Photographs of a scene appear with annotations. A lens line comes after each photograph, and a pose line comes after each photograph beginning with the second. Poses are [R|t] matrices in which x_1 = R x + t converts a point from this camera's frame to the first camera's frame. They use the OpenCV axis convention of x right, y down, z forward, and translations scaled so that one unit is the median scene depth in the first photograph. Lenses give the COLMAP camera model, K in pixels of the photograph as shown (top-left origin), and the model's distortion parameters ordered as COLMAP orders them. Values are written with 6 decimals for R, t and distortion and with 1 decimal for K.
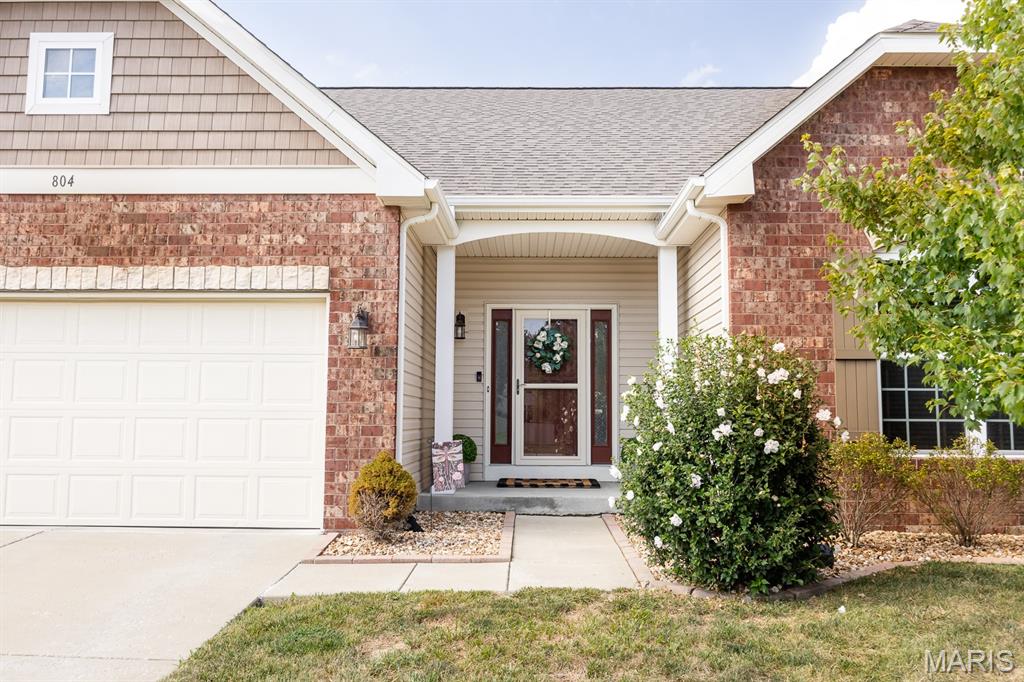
lens RADIAL K [[834.7, 0, 512.4], [0, 834.7, 342.4], [0, 0, 1]] dist [-0.011111, -0.001370]
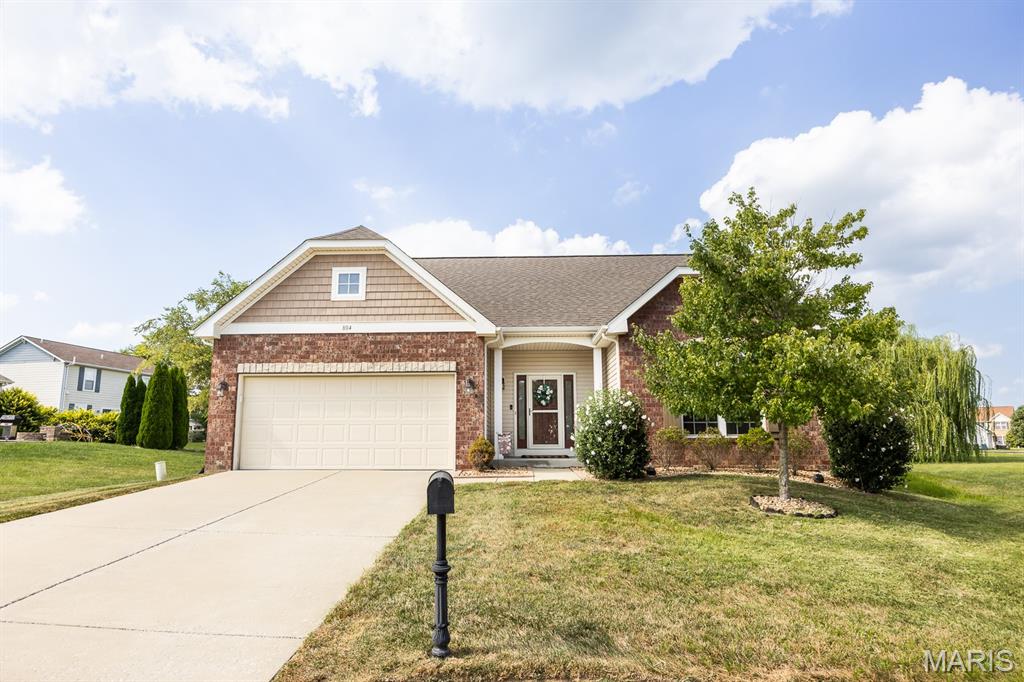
lens RADIAL K [[609.9, 0, 491.0], [0, 609.9, 343.4], [0, 0, 1]] dist [0.005293, 0.001633]
pose [[0.999575, -0.012069, -0.026542, -0.068022], [0.010160, 0.997430, -0.070920, -0.015756], [0.027330, 0.070620, 0.997129, -0.784888]]
